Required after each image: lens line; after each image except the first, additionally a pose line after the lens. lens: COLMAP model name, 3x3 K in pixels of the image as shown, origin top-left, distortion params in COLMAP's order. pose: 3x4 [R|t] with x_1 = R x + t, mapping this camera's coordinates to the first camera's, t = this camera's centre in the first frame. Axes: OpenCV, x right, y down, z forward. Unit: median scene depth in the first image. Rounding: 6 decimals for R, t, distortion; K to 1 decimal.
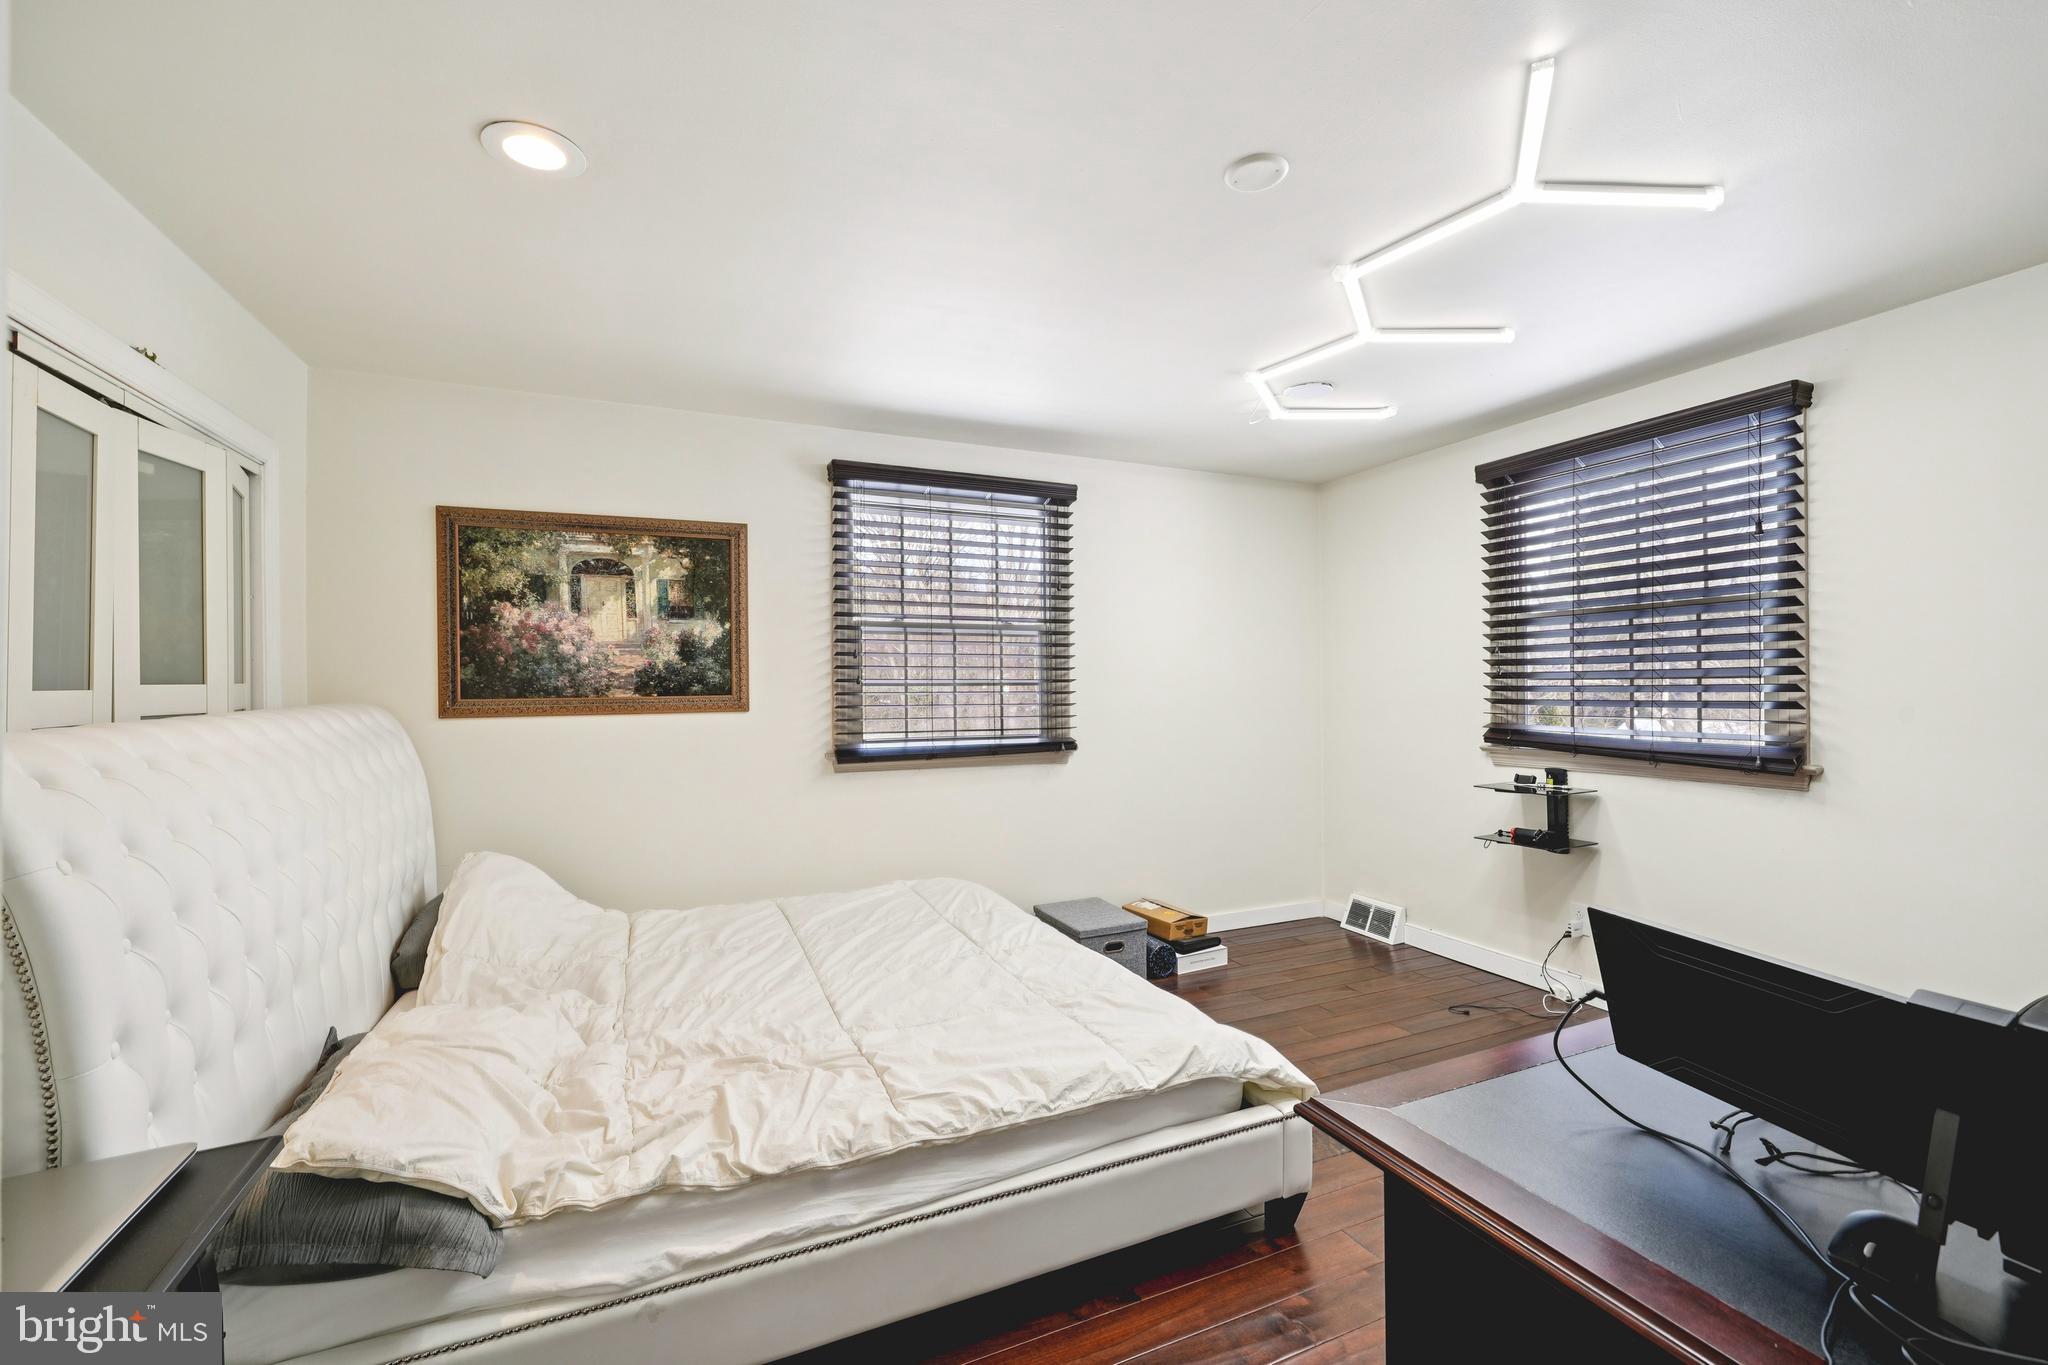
lens RADIAL K [[835.8, 0, 1009.7], [0, 835.8, 681.8], [0, 0, 1]] dist [0.002632, 0.000105]
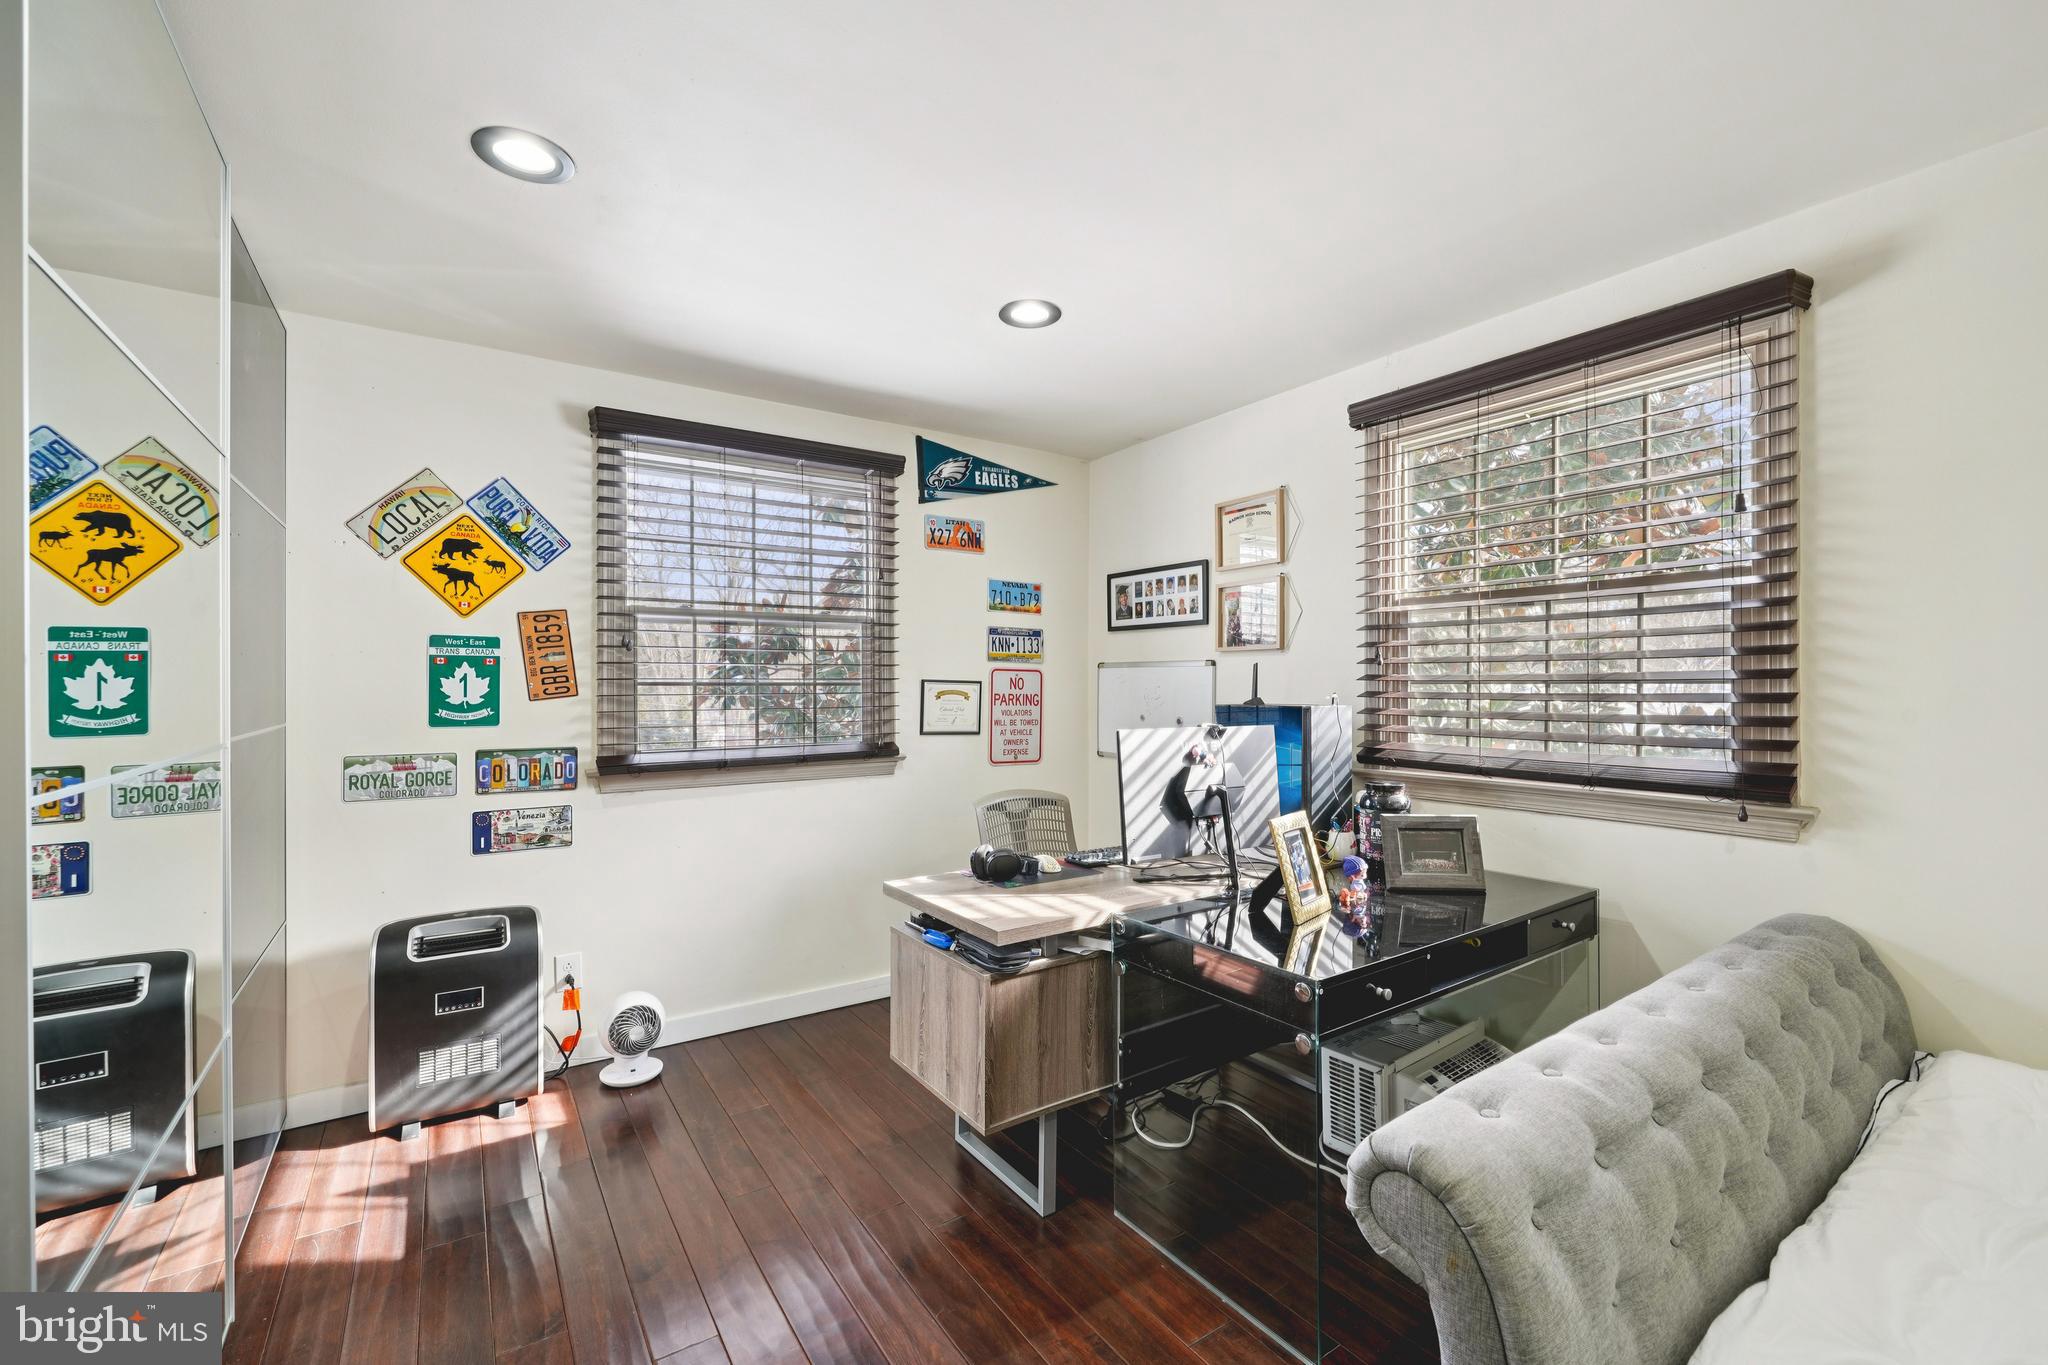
lens RADIAL K [[835.8, 0, 1038.4], [0, 835.8, 683.1], [0, 0, 1]] dist [0.002632, 0.000105]
pose [[0.980594, -0.003547, 0.196017, 0.048645], [0.001738, 0.999954, 0.009400, -0.004752], [-0.196042, -0.008876, 0.980555, 0.122645]]
